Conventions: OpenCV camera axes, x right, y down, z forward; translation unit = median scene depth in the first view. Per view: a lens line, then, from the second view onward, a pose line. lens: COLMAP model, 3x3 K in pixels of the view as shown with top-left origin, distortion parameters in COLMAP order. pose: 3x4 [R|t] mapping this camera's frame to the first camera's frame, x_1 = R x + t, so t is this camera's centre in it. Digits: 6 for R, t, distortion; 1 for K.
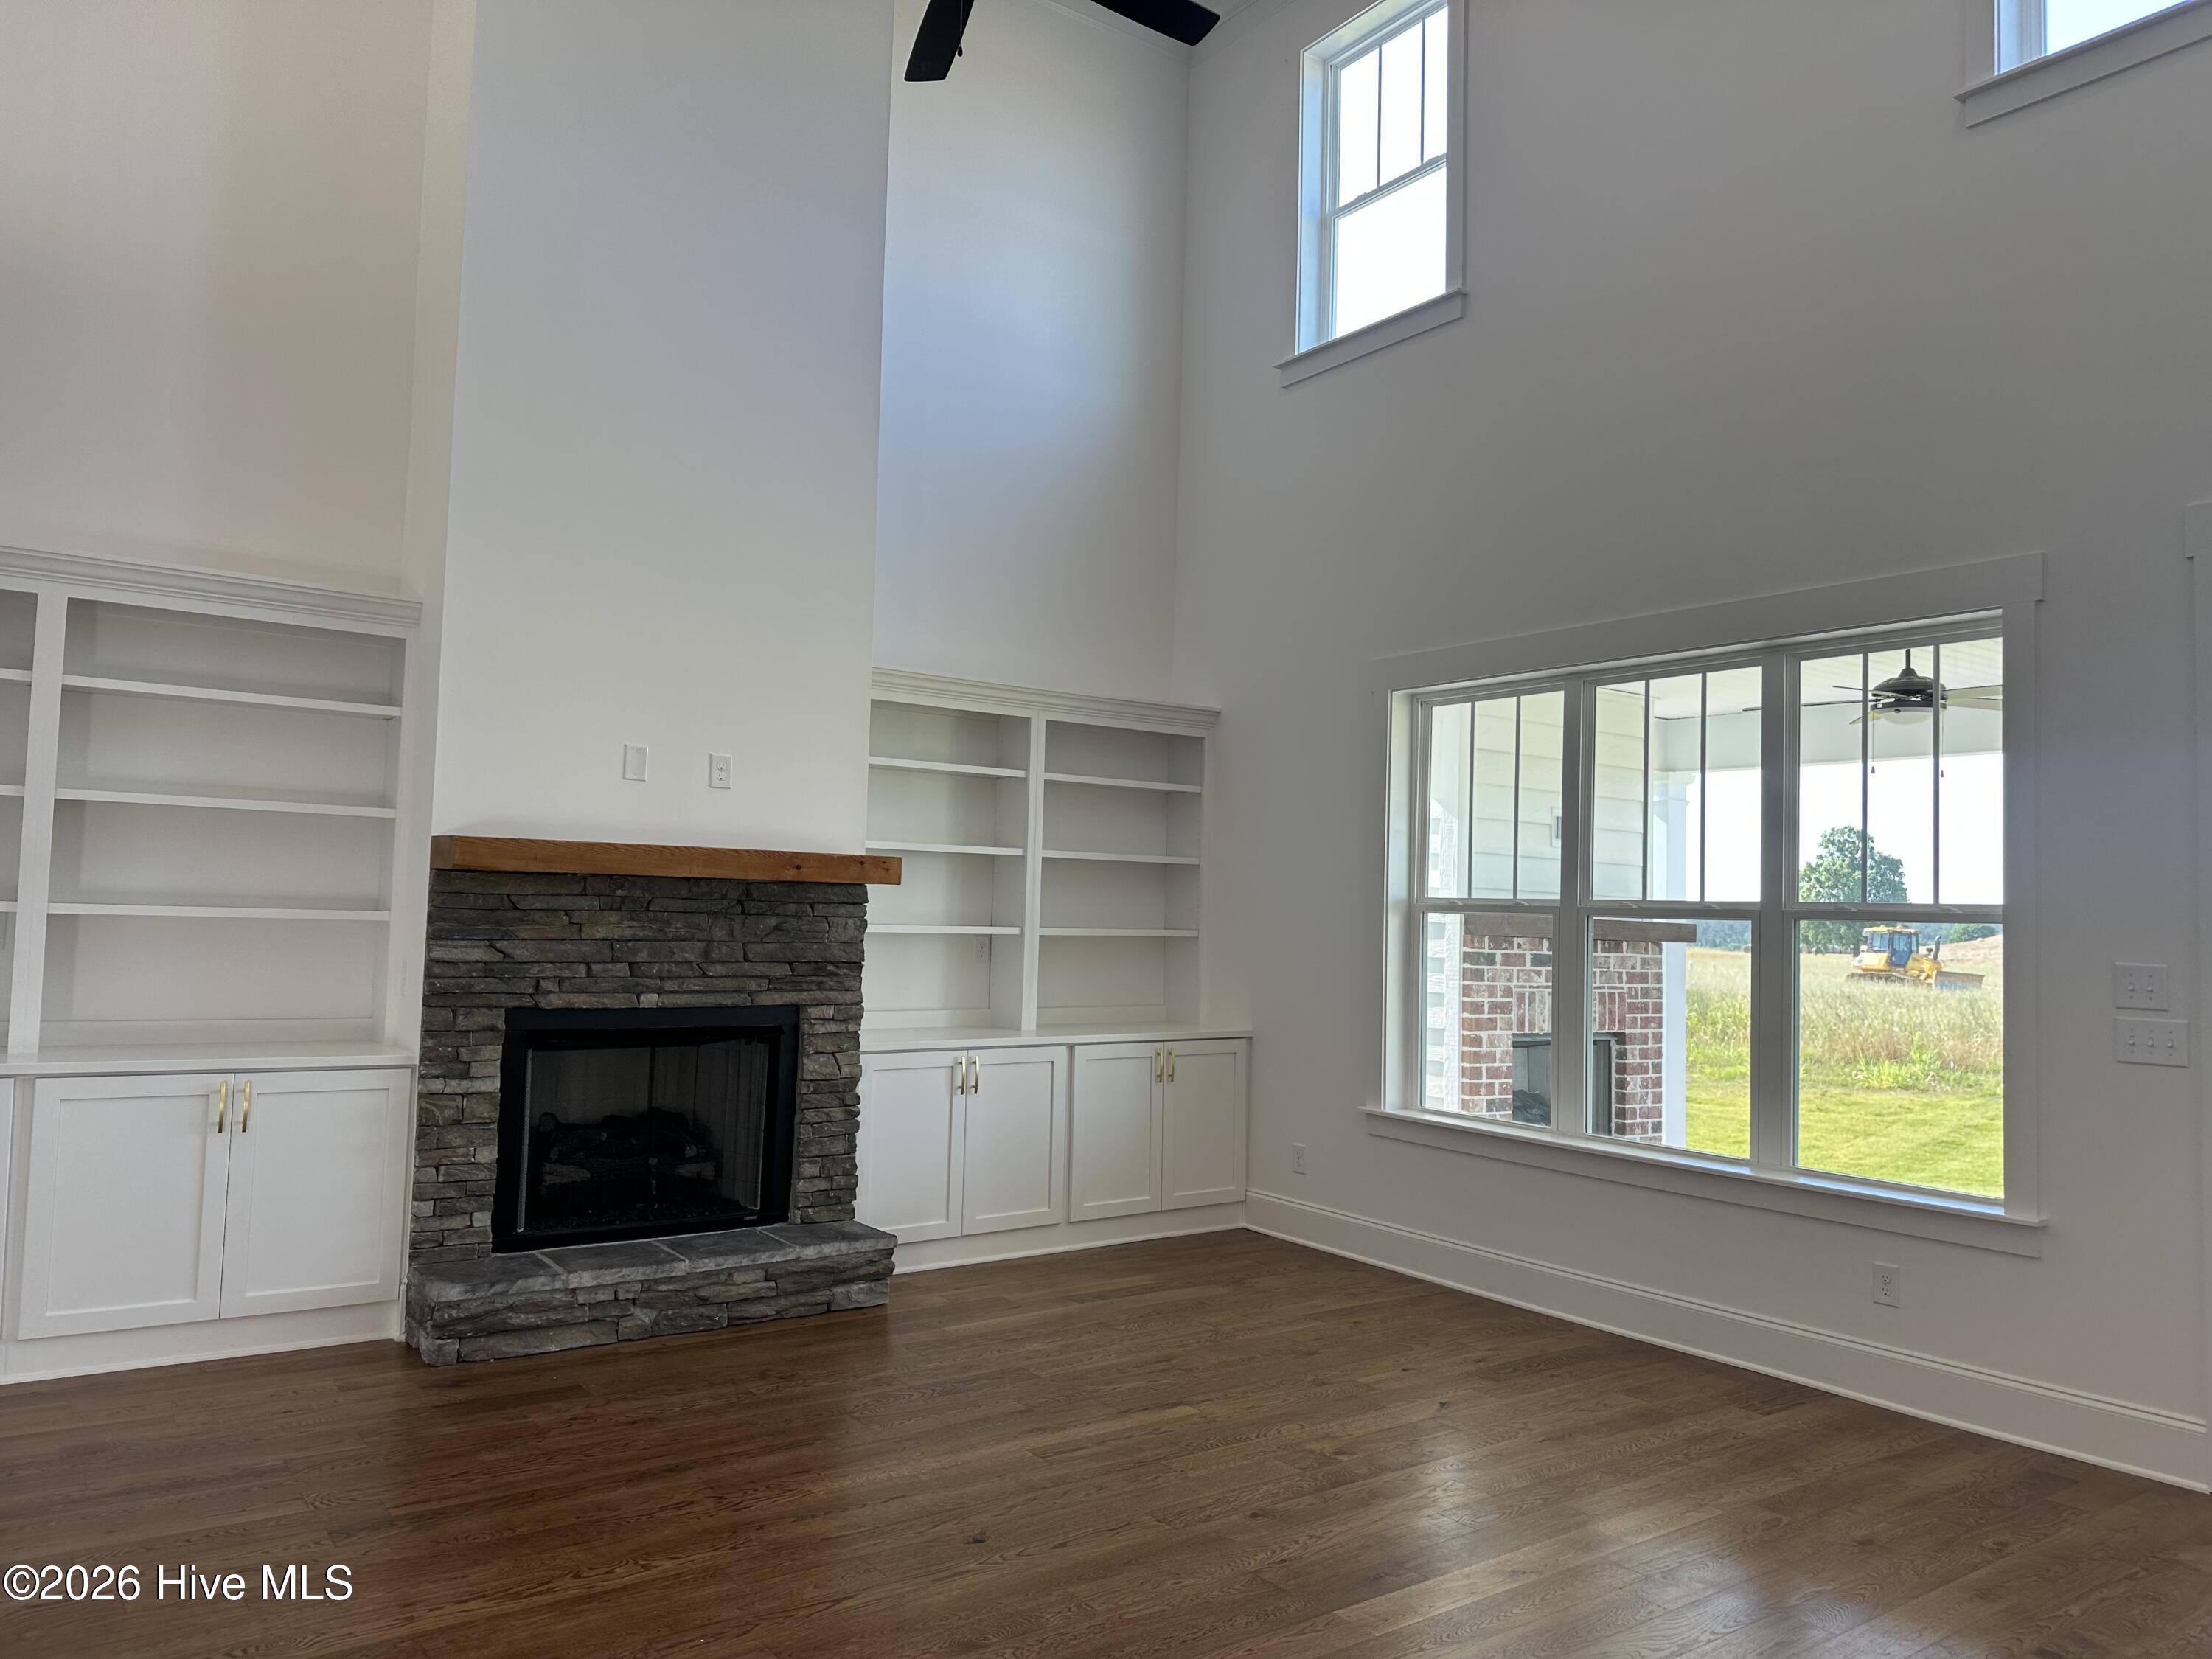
lens RADIAL K [[1525.5, 0, 1094.6], [0, 1525.5, 840.5], [0, 0, 1]] dist [0.139806, -0.244475]
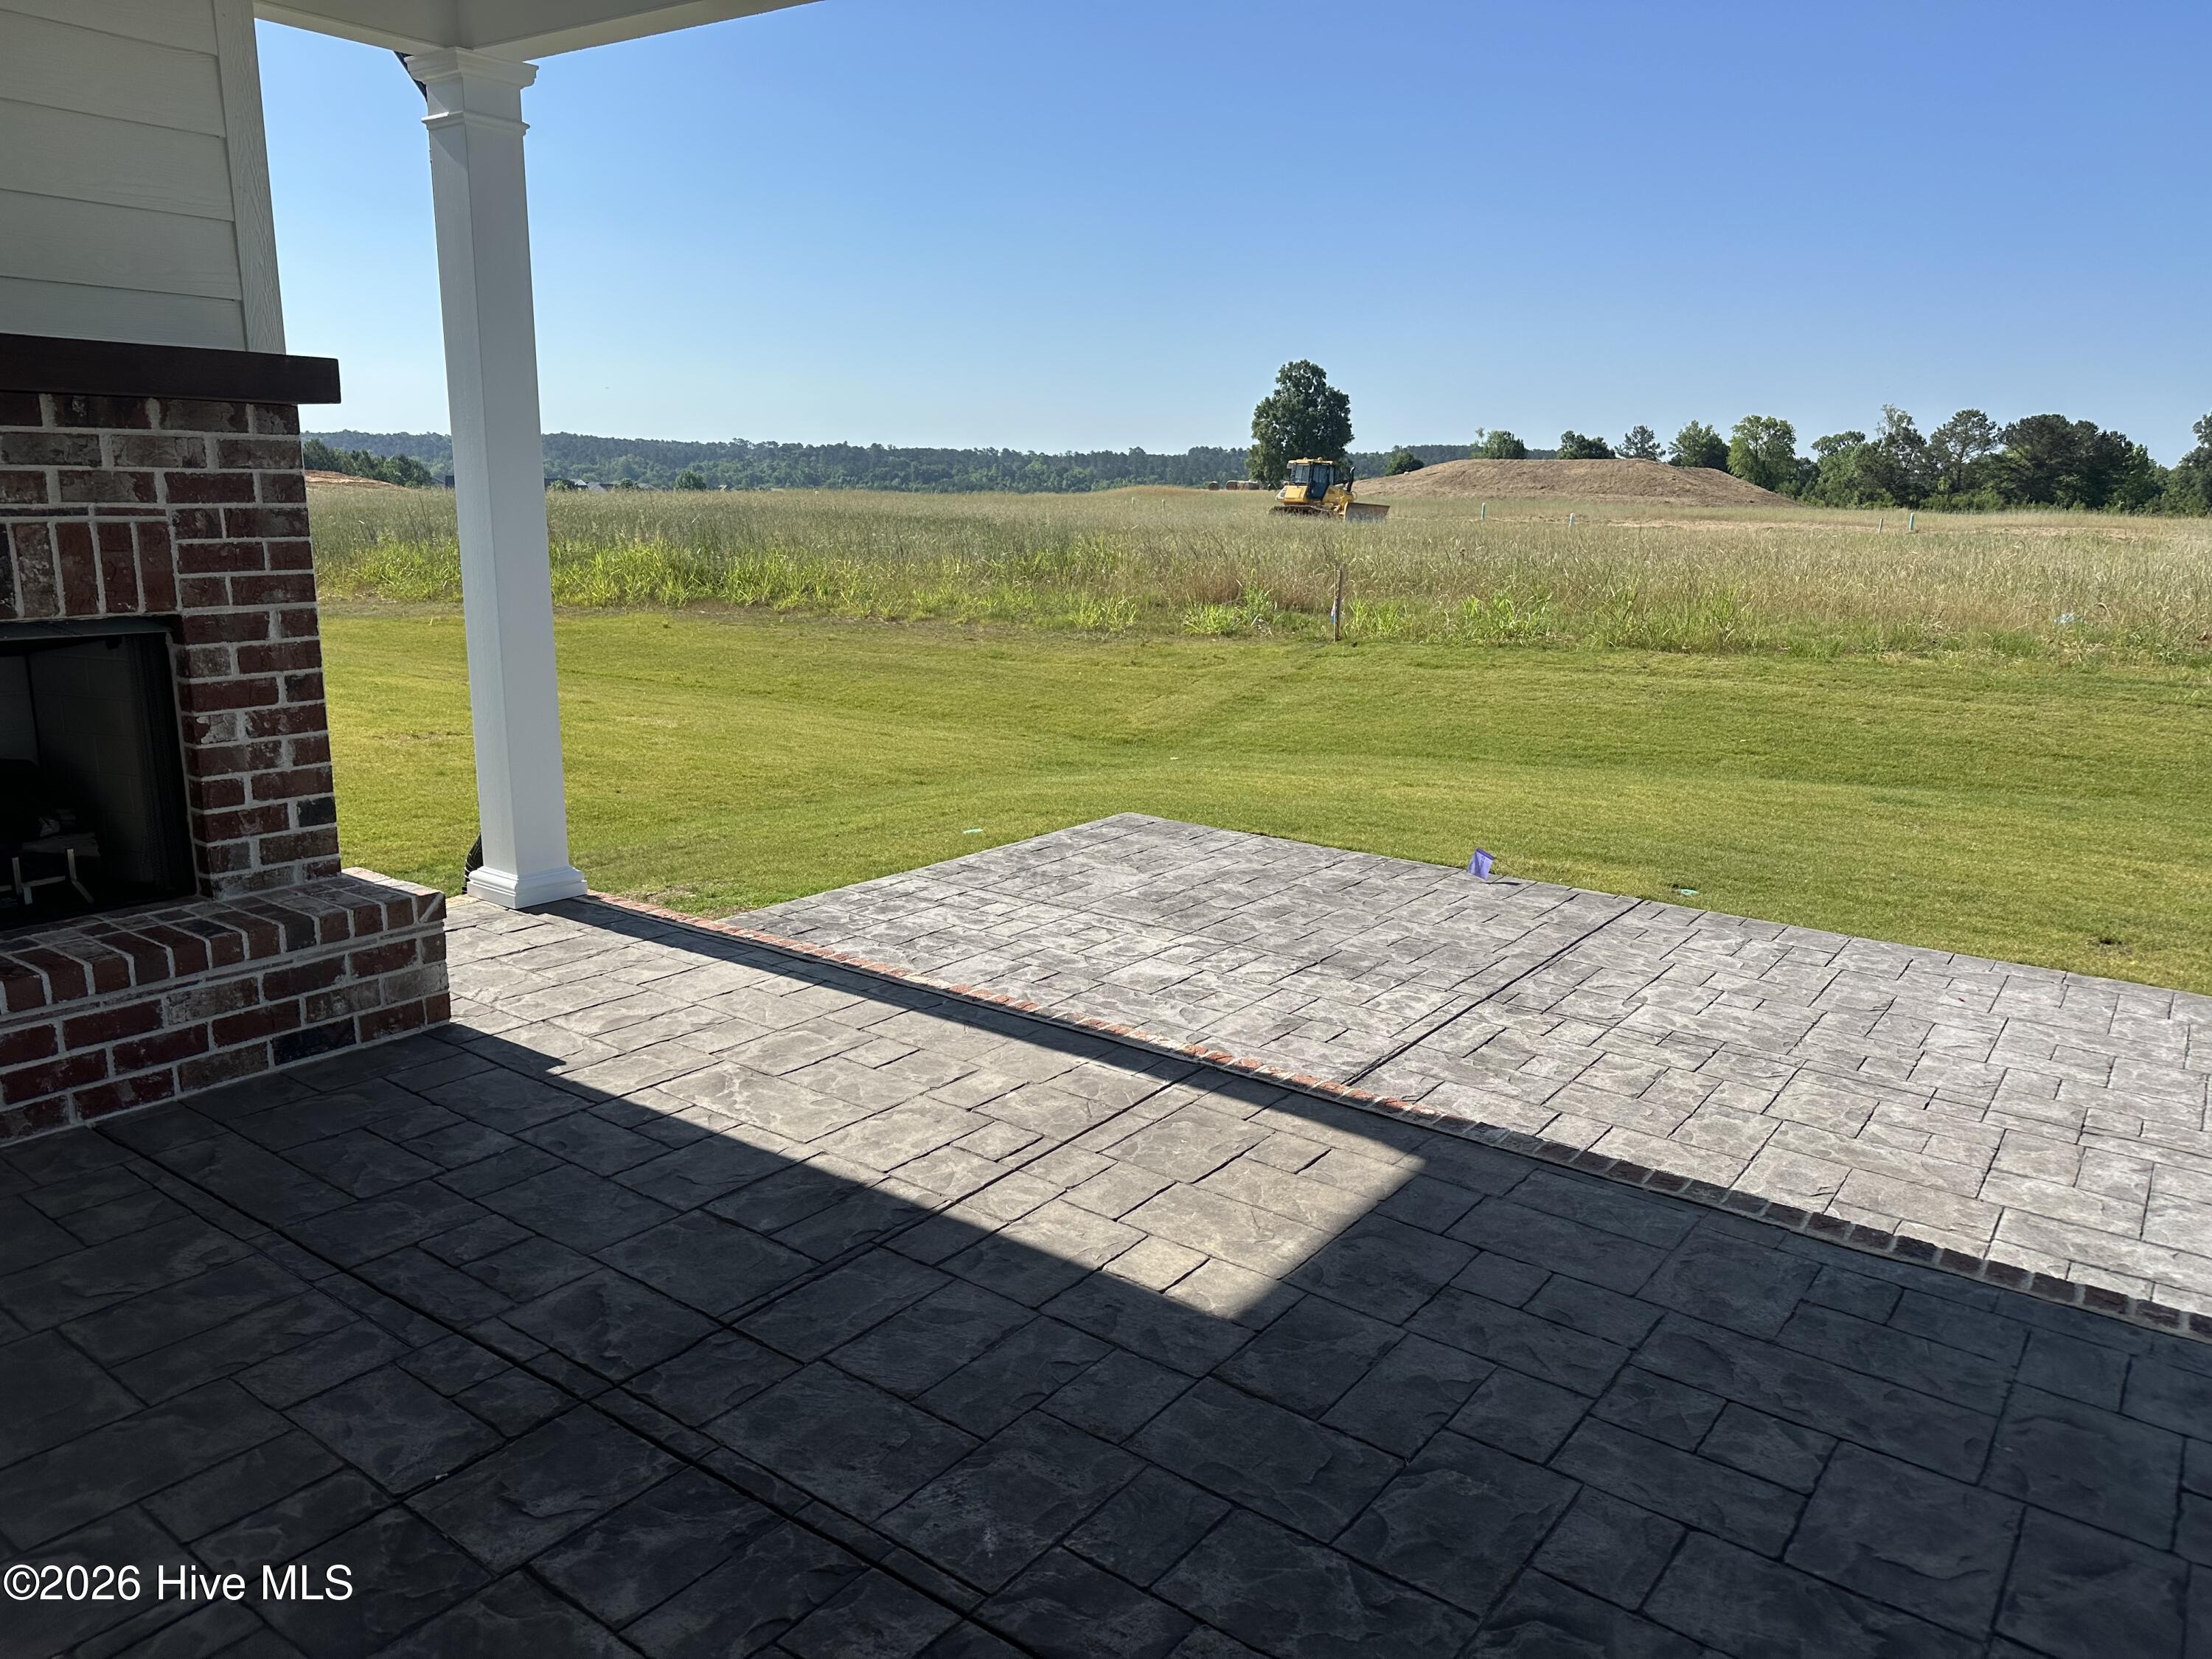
lens RADIAL K [[1535.6, 0, 1113.5], [0, 1535.6, 859.9], [0, 0, 1]] dist [0.015762, -0.044523]
pose [[0.947790, -0.081506, 0.308302, 0.688210], [-0.015246, 0.954098, 0.299107, 0.085329], [-0.318529, -0.288191, 0.903042, 0.764541]]
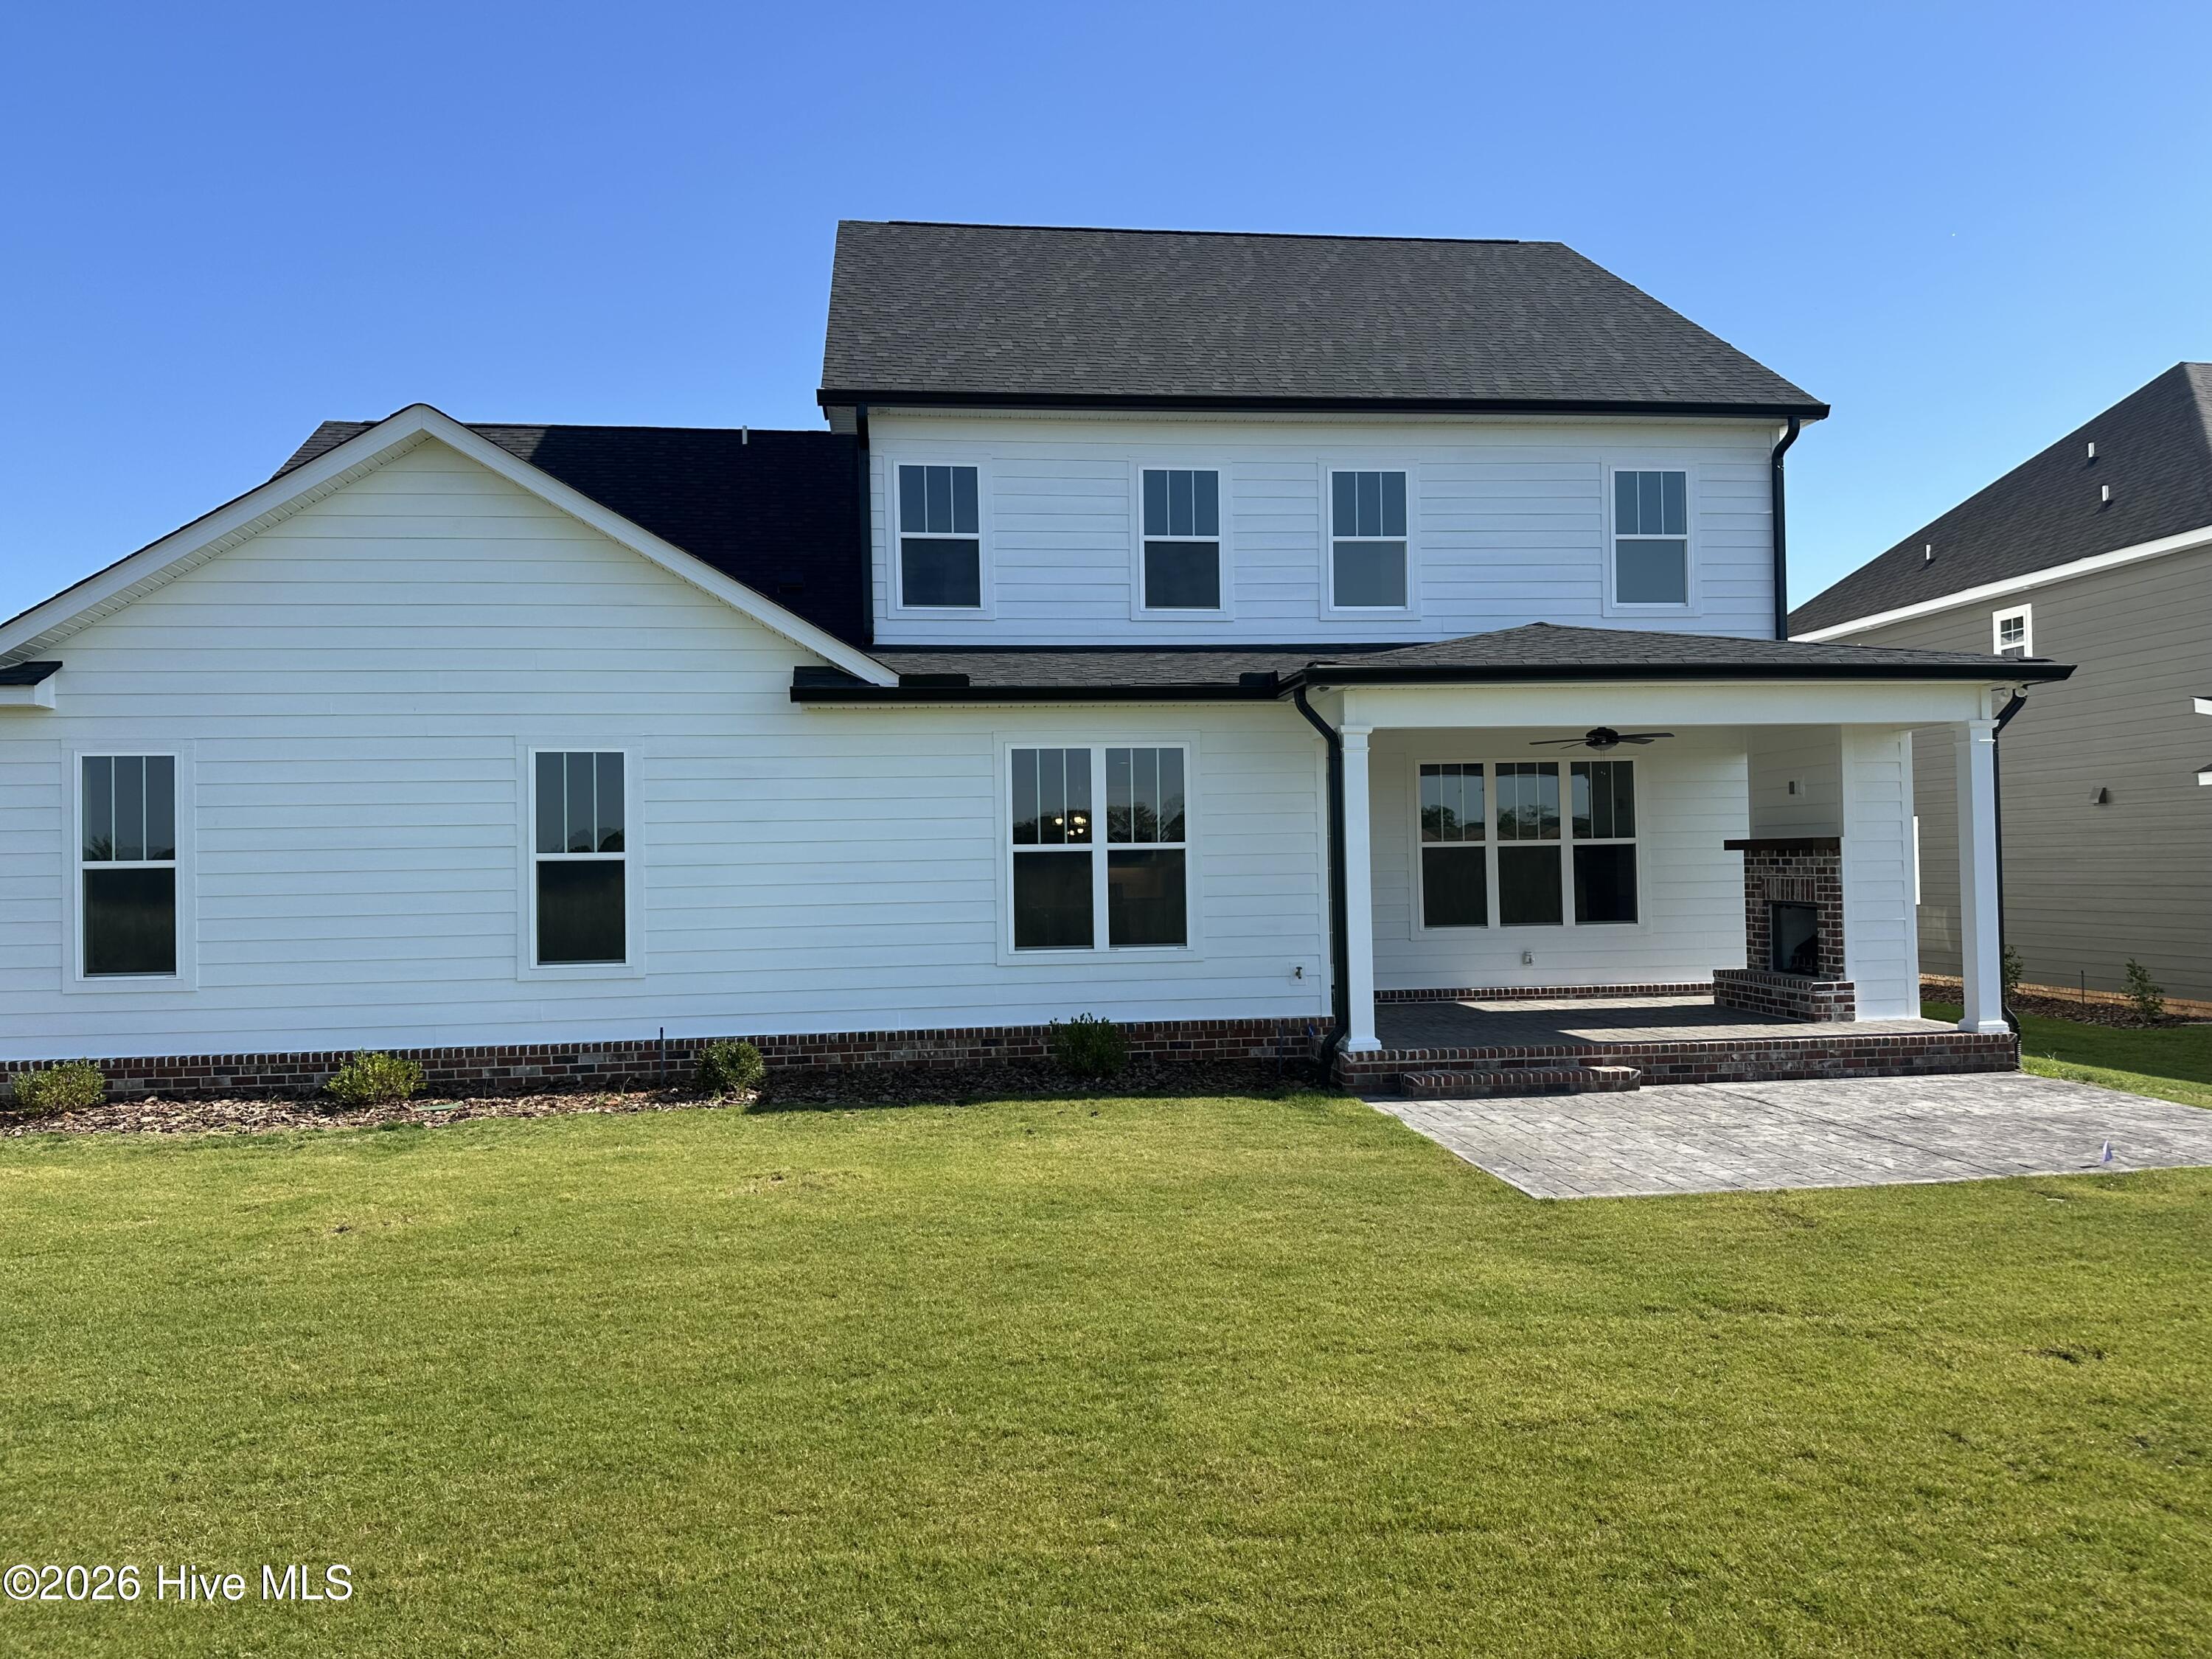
lens RADIAL K [[1531.7, 0, 1106.0], [0, 1531.7, 829.5], [0, 0, 1]] dist [0.104184, -0.145739]
pose [[-0.486785, -0.046060, -0.872307, 3.388100], [0.048443, 0.995649, -0.079607, 0.216320], [0.872178, -0.081009, -0.482435, 1.746480]]
